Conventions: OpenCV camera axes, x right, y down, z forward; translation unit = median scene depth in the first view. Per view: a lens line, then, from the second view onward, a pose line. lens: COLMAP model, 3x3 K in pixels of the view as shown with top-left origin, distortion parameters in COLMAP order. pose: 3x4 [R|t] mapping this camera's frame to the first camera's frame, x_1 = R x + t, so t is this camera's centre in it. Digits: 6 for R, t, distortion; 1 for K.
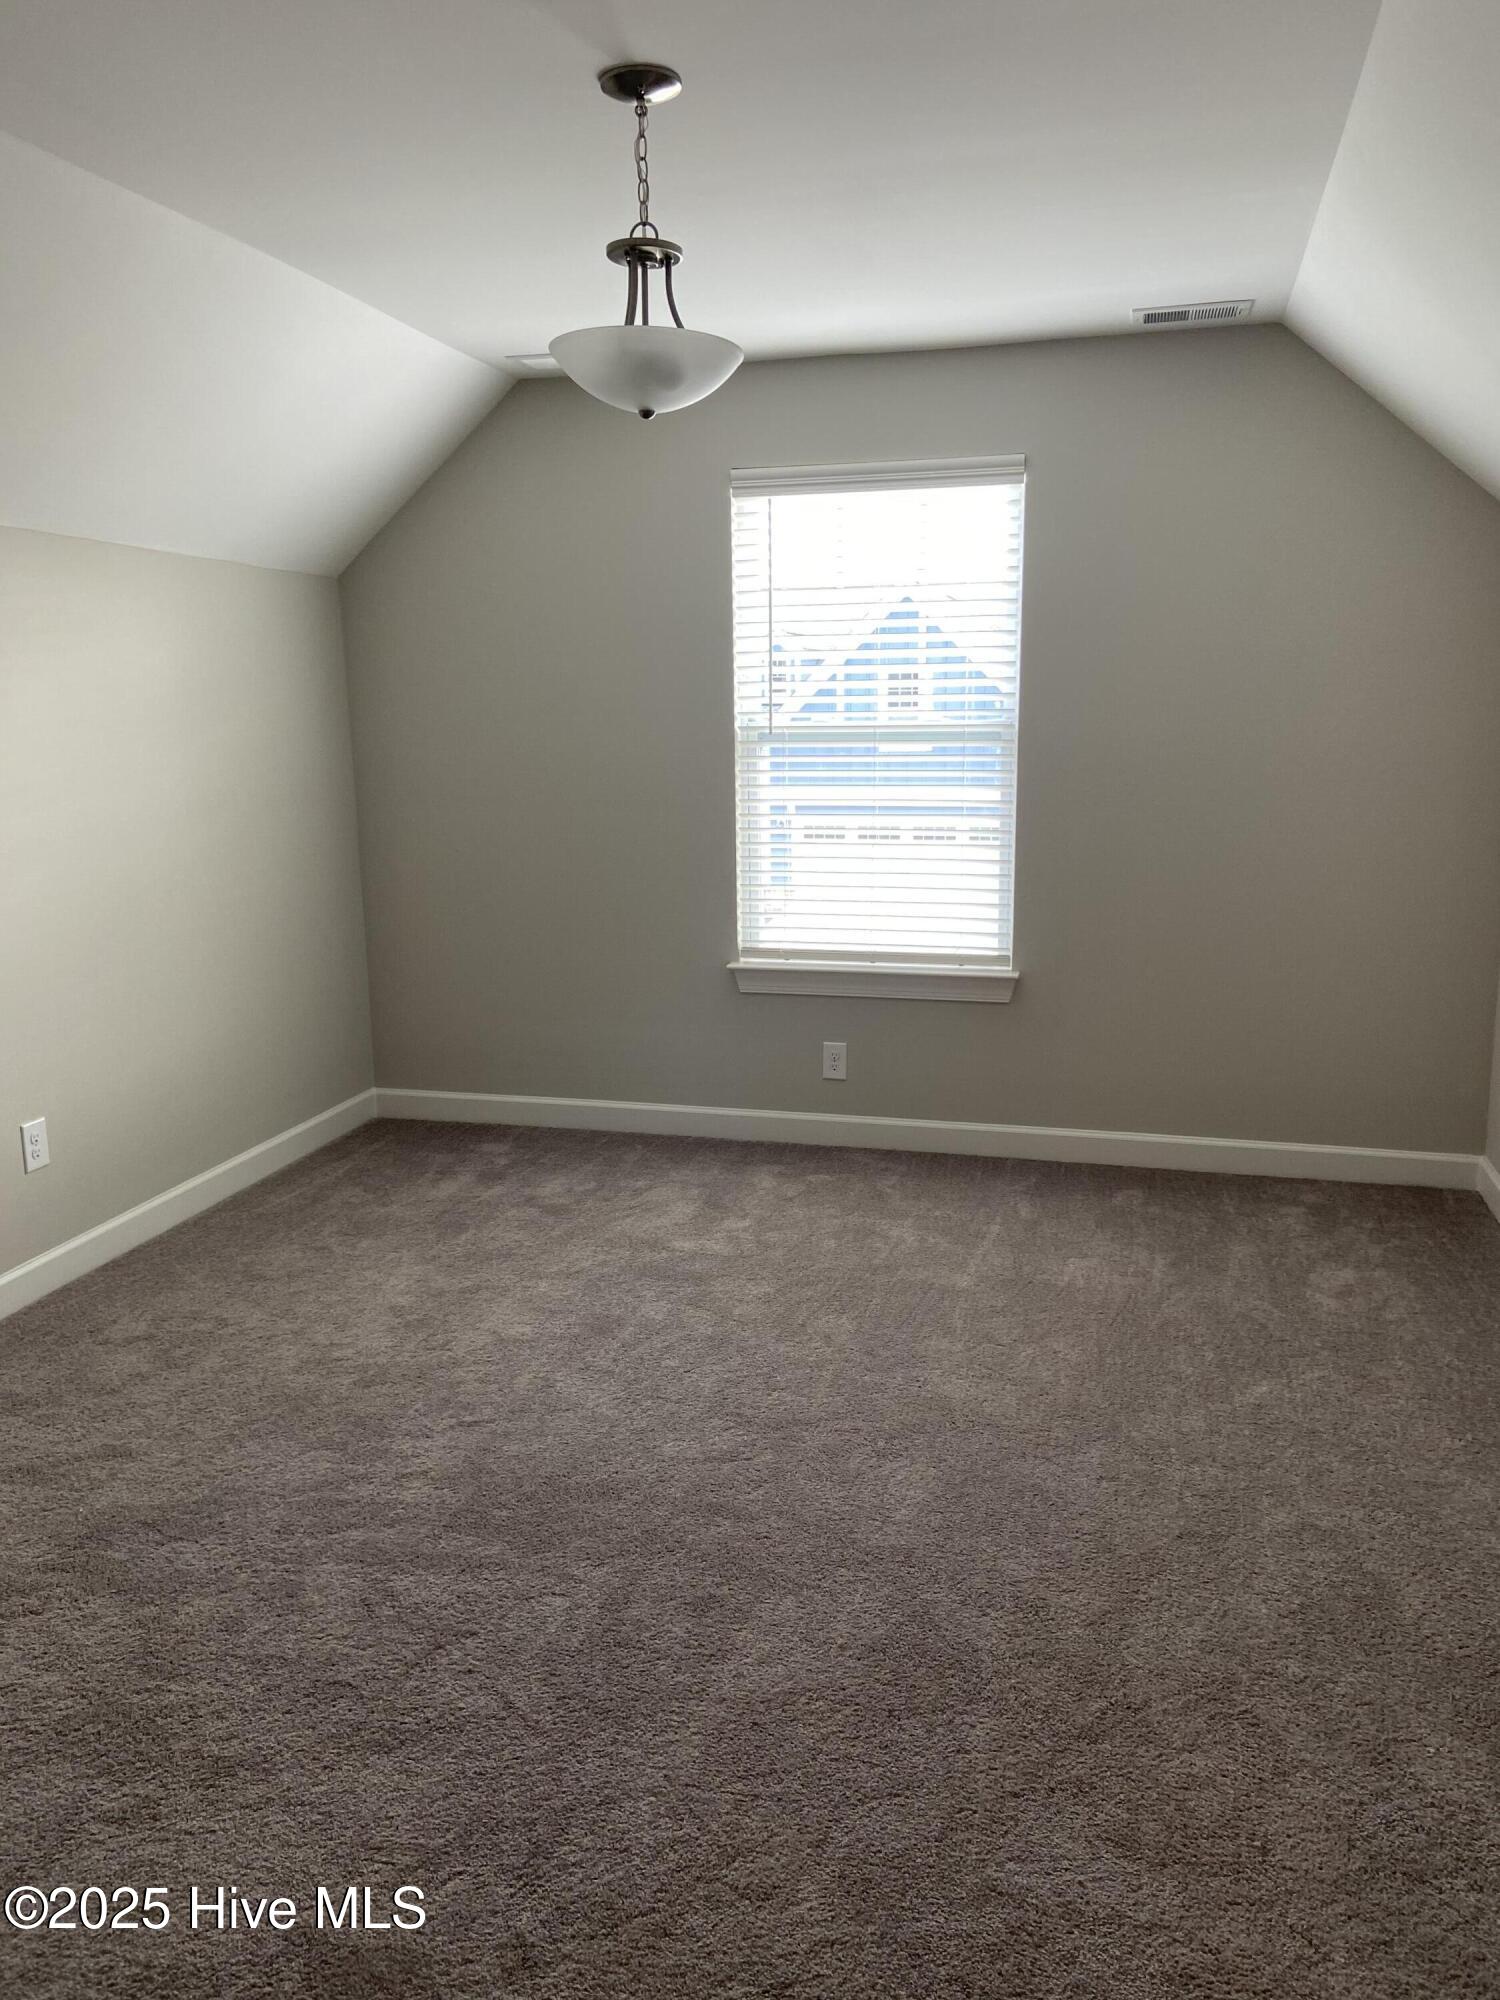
lens RADIAL K [[1511.1, 0, 745.3], [0, 1511.1, 999.2], [0, 0, 1]] dist [0.095696, -0.109620]
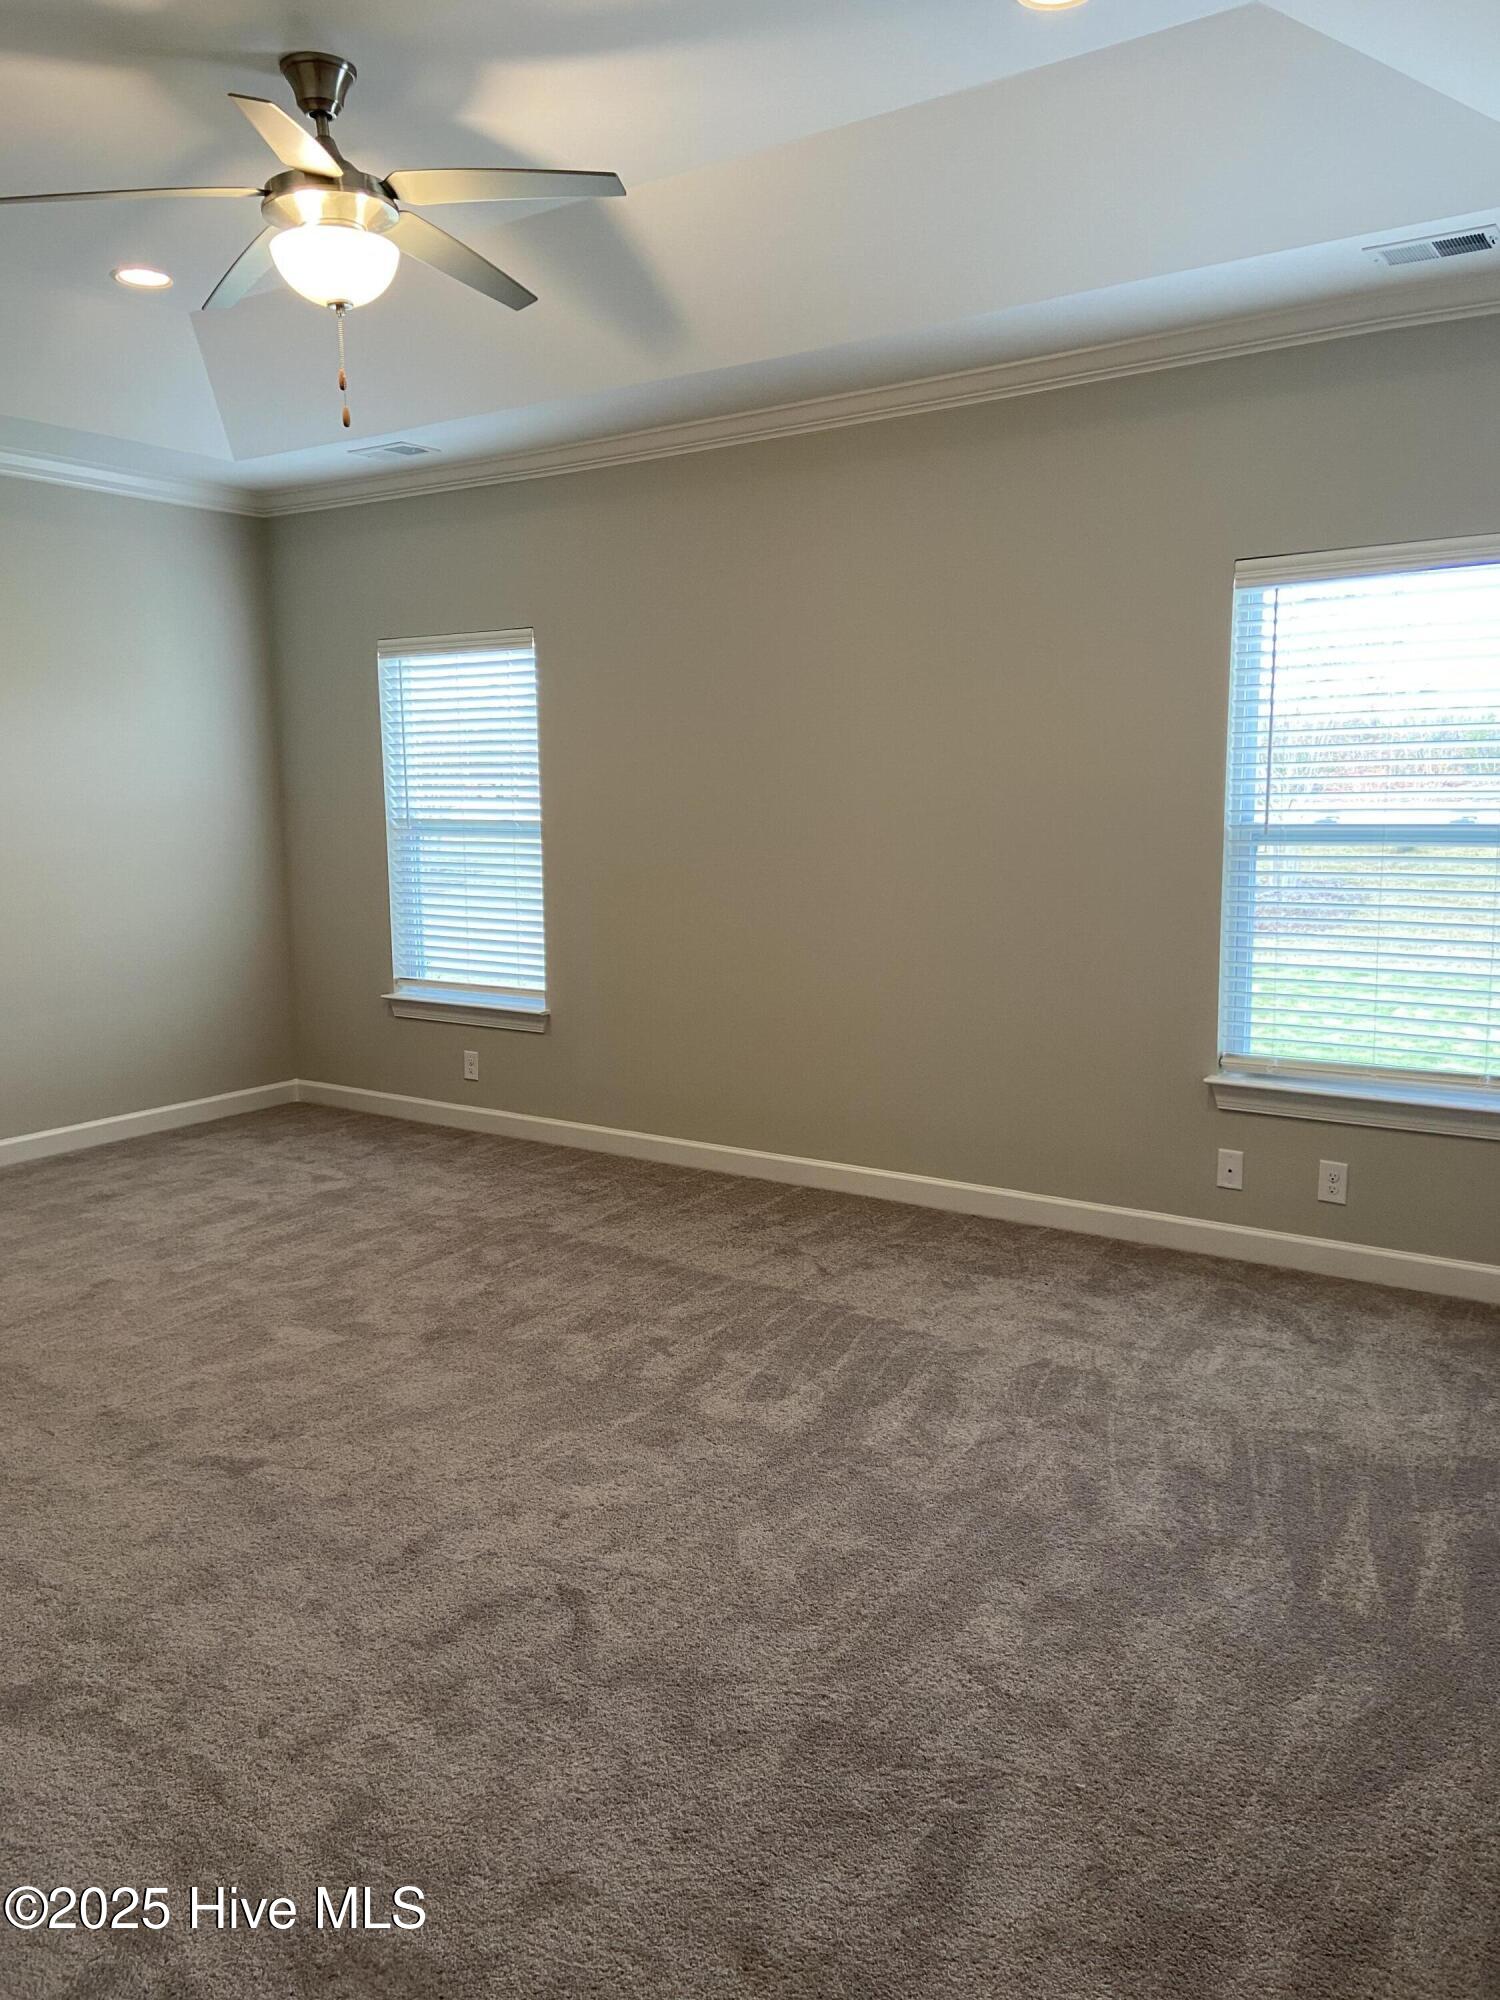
lens RADIAL K [[1511.1, 0, 749.3], [0, 1511.1, 994.5], [0, 0, 1]] dist [0.095696, -0.109620]
pose [[0.939184, 0.051050, -0.339599, 0.110334], [-0.073026, 0.995961, -0.052243, 0.004473], [0.335560, 0.073866, 0.939118, -0.026845]]
